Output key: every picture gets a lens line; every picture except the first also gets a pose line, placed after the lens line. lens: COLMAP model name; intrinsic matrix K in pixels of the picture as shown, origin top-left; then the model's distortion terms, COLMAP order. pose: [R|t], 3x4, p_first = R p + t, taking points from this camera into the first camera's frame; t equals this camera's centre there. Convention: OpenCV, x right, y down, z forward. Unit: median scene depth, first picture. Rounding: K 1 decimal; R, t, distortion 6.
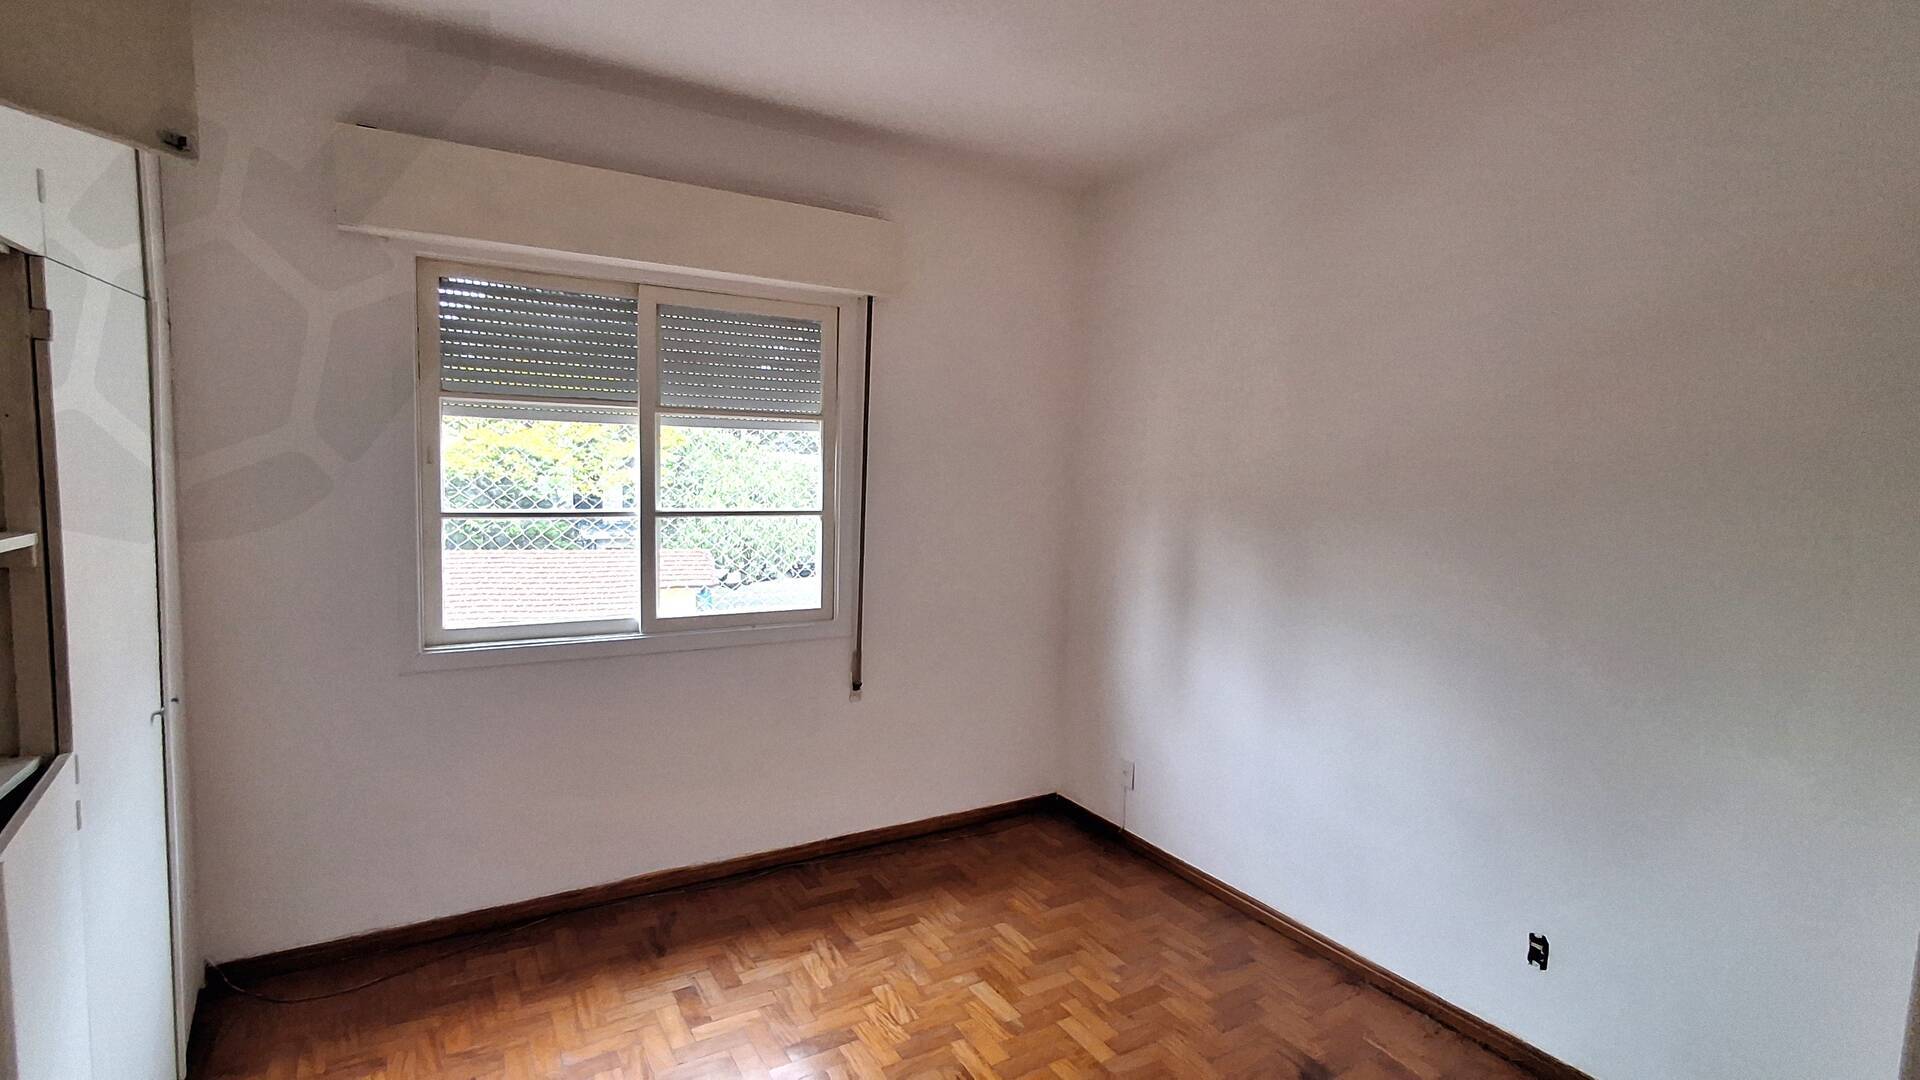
lens RADIAL K [[899.1, 0, 934.5], [0, 899.1, 547.9], [0, 0, 1]] dist [-0.001693, -0.000027]
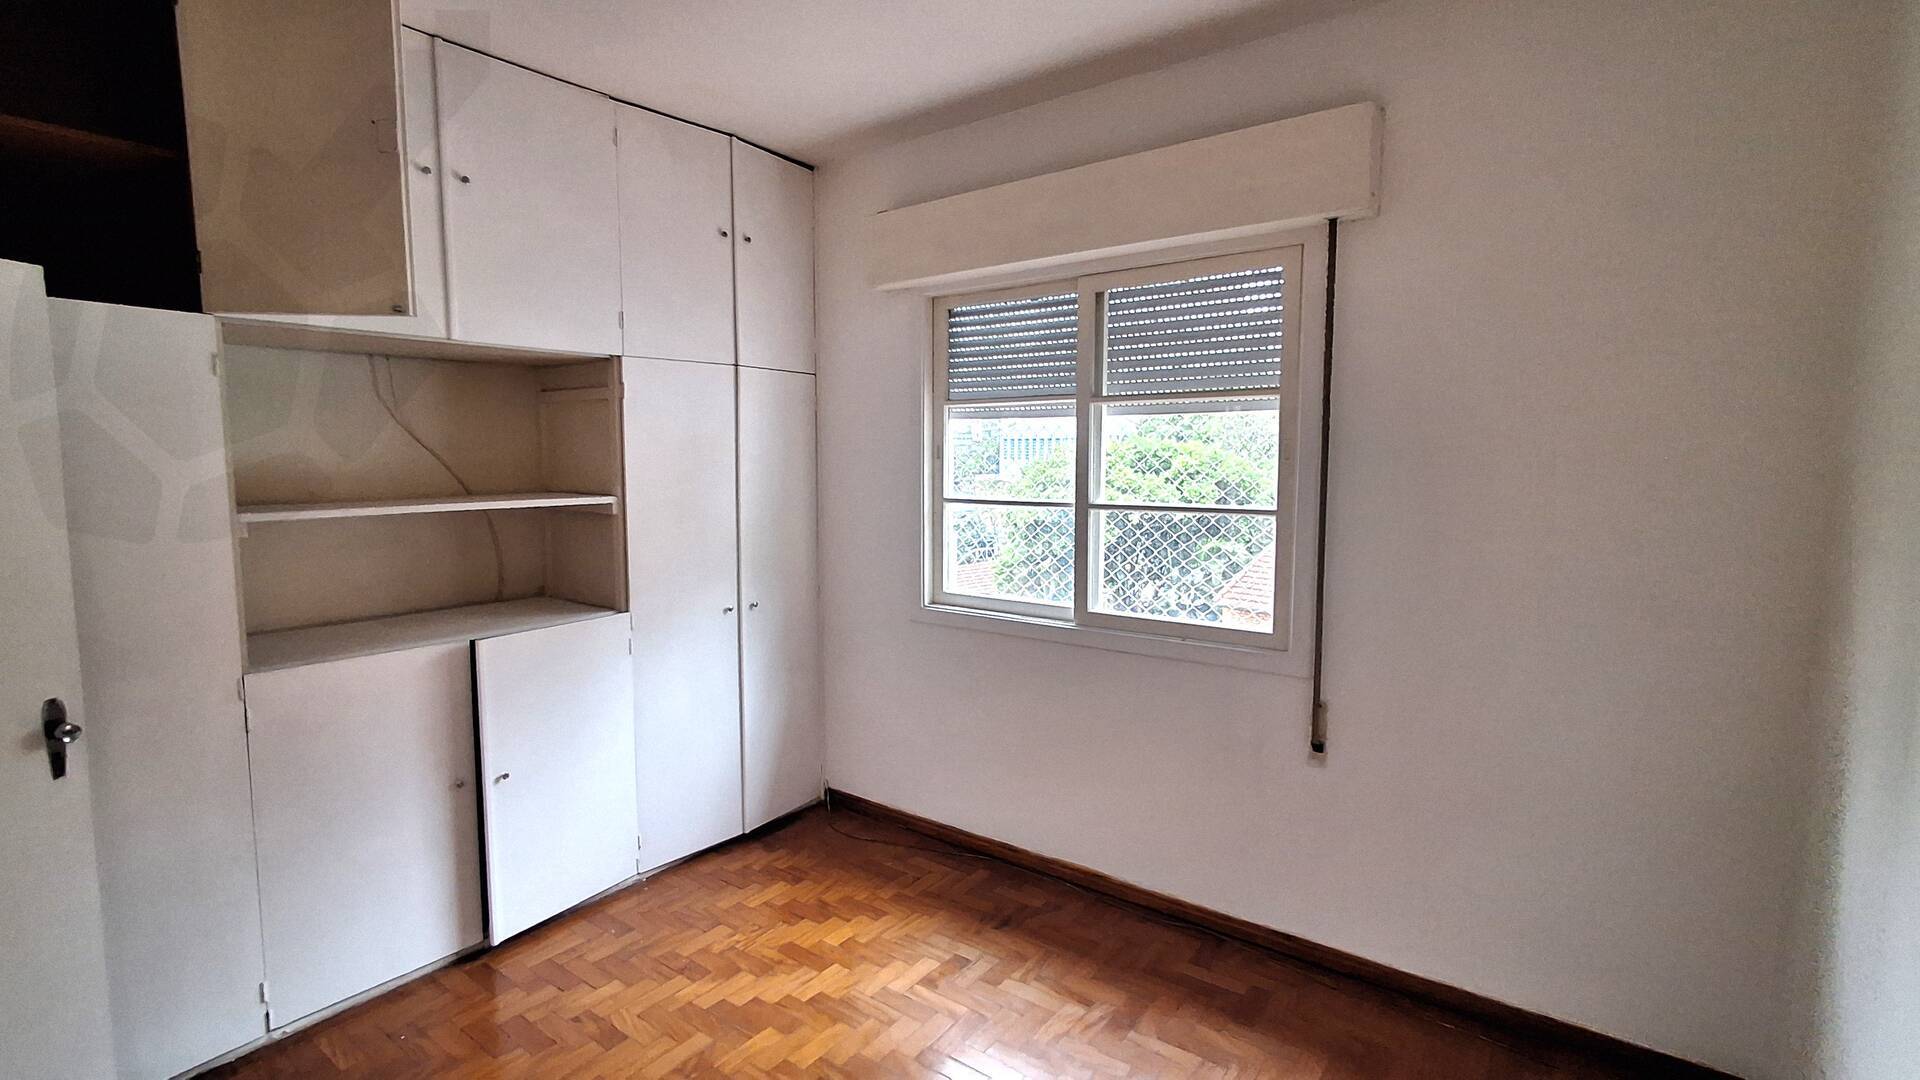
lens RADIAL K [[899.1, 0, 934.5], [0, 899.1, 547.9], [0, 0, 1]] dist [-0.001693, -0.000027]
pose [[0.357629, 0.071240, -0.931143, 0.558412], [-0.073991, 0.996113, 0.047793, -0.026678], [0.930928, 0.051805, 0.361510, 0.490687]]
